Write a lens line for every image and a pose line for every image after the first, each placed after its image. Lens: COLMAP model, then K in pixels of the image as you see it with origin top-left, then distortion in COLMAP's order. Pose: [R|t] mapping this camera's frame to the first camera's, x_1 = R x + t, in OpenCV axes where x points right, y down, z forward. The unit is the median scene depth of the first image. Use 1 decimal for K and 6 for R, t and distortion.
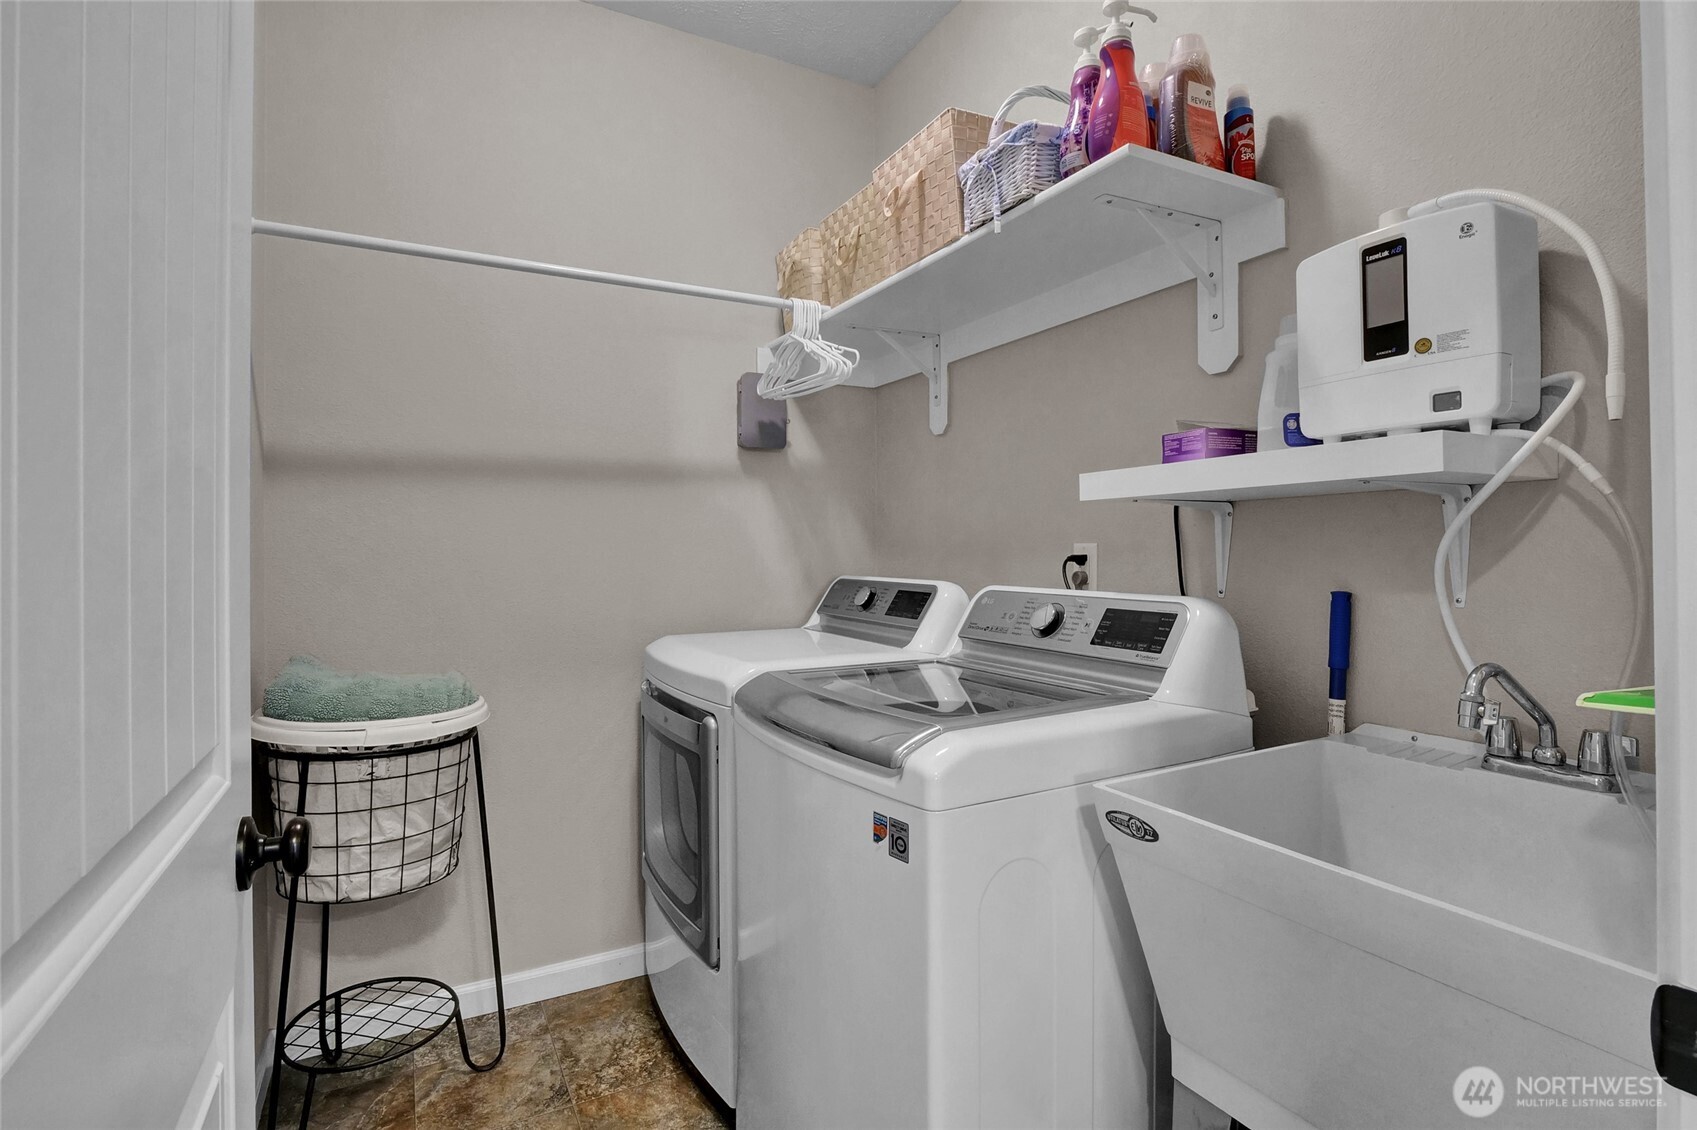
lens RADIAL K [[831.9, 0, 848.2], [0, 831.9, 549.6], [0, 0, 1]] dist [-0.007868, 0.000029]
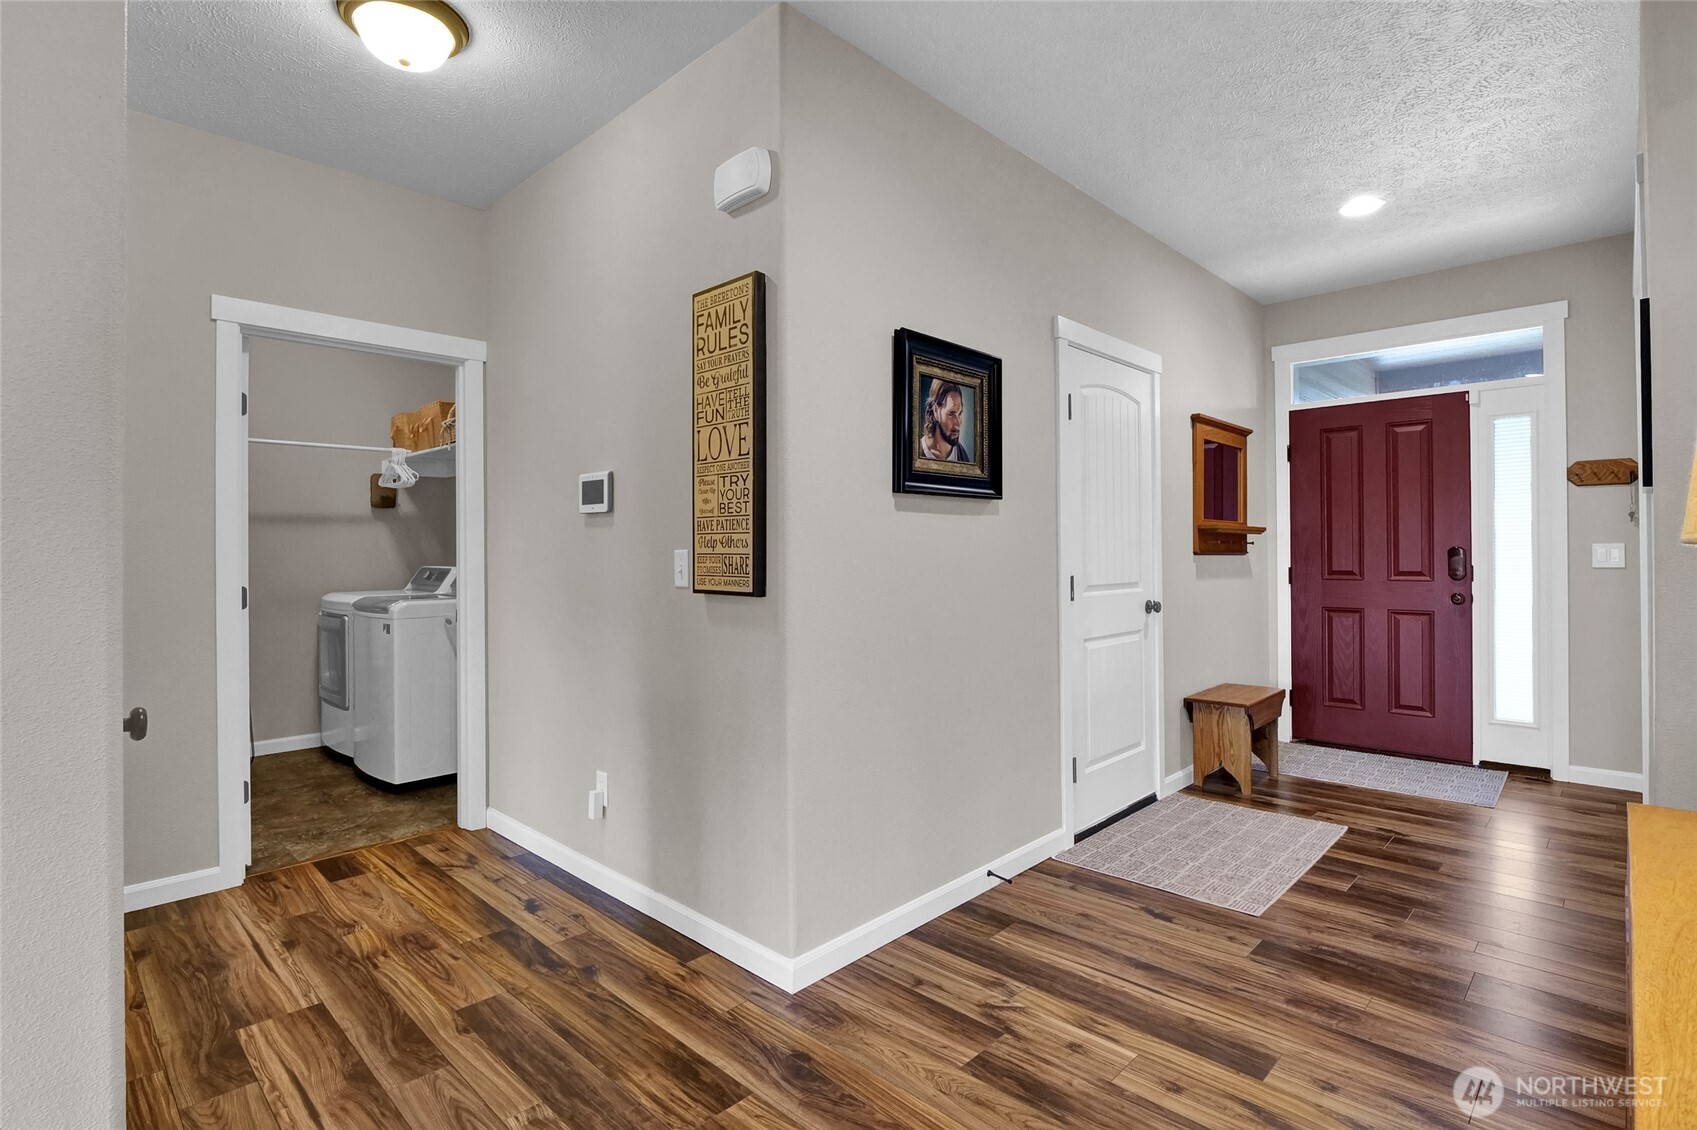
lens RADIAL K [[831.9, 0, 848.2], [0, 831.9, 549.6], [0, 0, 1]] dist [-0.007868, 0.000029]
pose [[0.952762, 0.000232, 0.303718, 0.451817], [-0.000357, 1.000000, 0.000357, -0.015431], [-0.303718, -0.000449, 0.952762, -1.637379]]
